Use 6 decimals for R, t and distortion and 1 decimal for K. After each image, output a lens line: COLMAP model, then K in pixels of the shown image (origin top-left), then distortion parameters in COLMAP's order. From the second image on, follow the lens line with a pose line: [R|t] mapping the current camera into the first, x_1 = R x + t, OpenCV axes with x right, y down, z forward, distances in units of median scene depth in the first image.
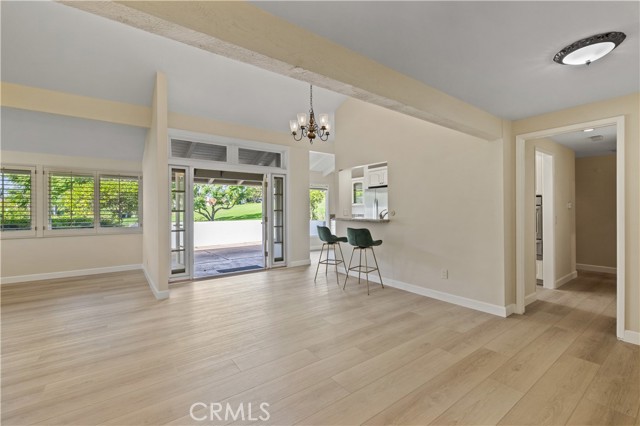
lens RADIAL K [[275.0, 0, 319.9], [0, 275.0, 209.0], [0, 0, 1]] dist [-0.000731, 0.000145]
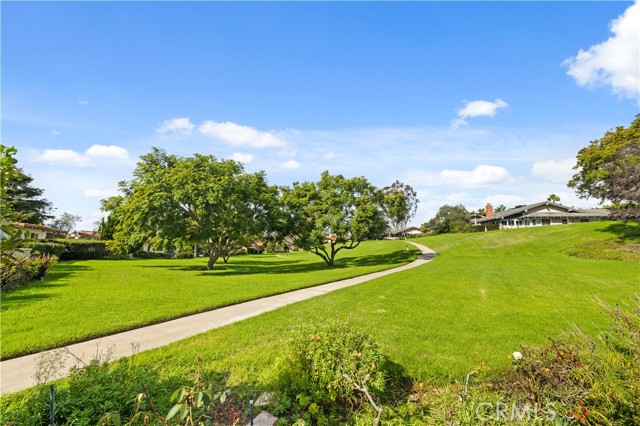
lens RADIAL K [[275.0, 0, 319.9], [0, 275.0, 209.0], [0, 0, 1]] dist [-0.000731, 0.000145]
pose [[0.914148, -0.044438, -0.402937, -0.683194], [-0.009756, 0.991274, -0.131458, -0.046521], [0.405263, 0.124103, 0.905738, 1.760157]]
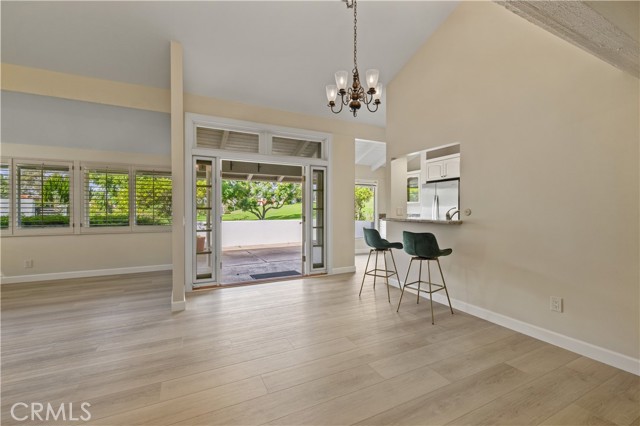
lens RADIAL K [[270.5, 0, 320.0], [0, 270.5, 213.0], [0, 0, 1]] dist [-0.001518, -0.000024]
pose [[0.984349, 0.007613, -0.176066, 0.004509], [-0.005077, 0.999877, 0.014849, 0.007364], [0.176157, -0.013723, 0.984266, 0.189762]]
